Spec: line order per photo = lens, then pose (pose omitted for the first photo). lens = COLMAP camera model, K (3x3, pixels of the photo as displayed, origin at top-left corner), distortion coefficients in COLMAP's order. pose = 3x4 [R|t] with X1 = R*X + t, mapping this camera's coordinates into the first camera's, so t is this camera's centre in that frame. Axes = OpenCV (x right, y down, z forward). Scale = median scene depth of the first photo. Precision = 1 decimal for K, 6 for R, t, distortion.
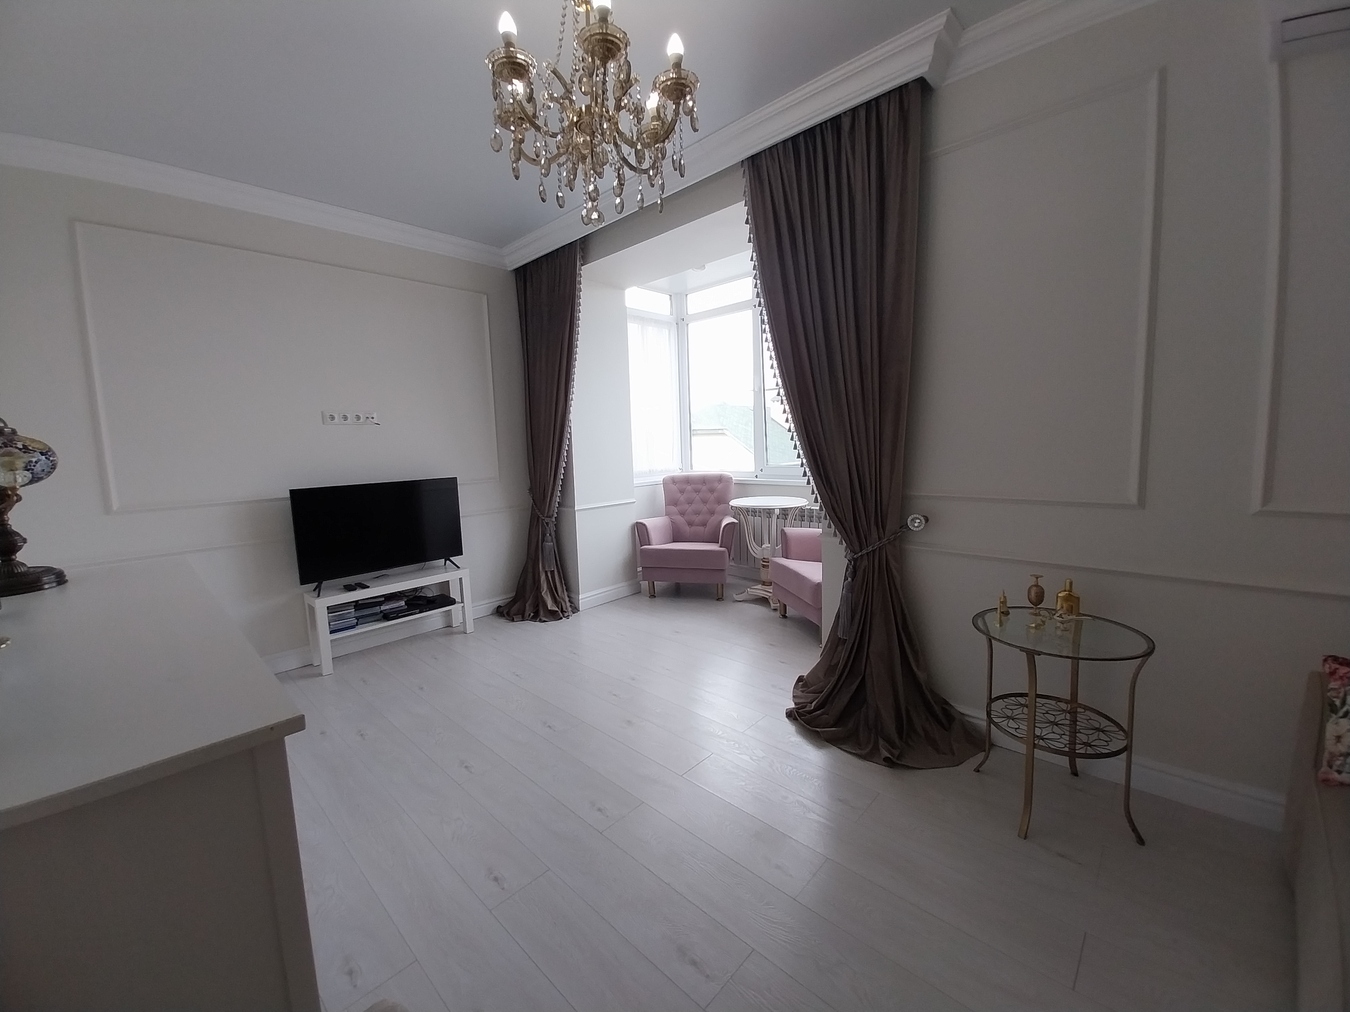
lens RADIAL K [[536.0, 0, 671.8], [0, 536.0, 499.5], [0, 0, 1]] dist [0.020610, -0.013996]
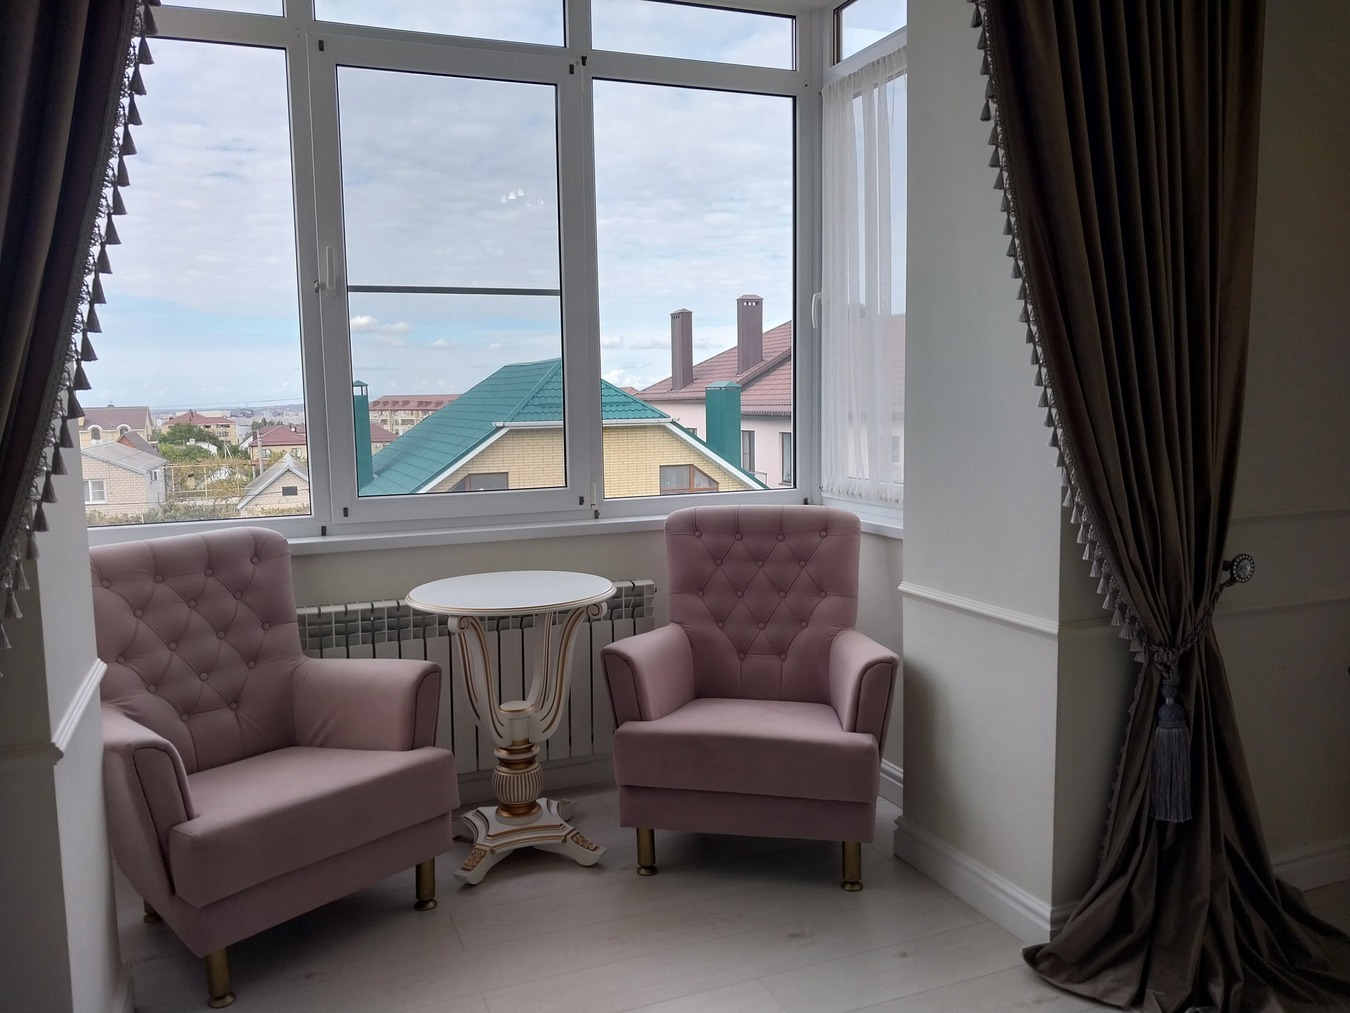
lens RADIAL K [[1061.1, 0, 675.0], [0, 1061.1, 506.5], [0, 0, 1]] dist [0.094987, -0.175101]
pose [[0.413009, -0.071903, 0.907884, -0.466190], [0.105635, 0.993932, 0.030663, -0.068201], [-0.904580, 0.083240, 0.418099, 0.606400]]
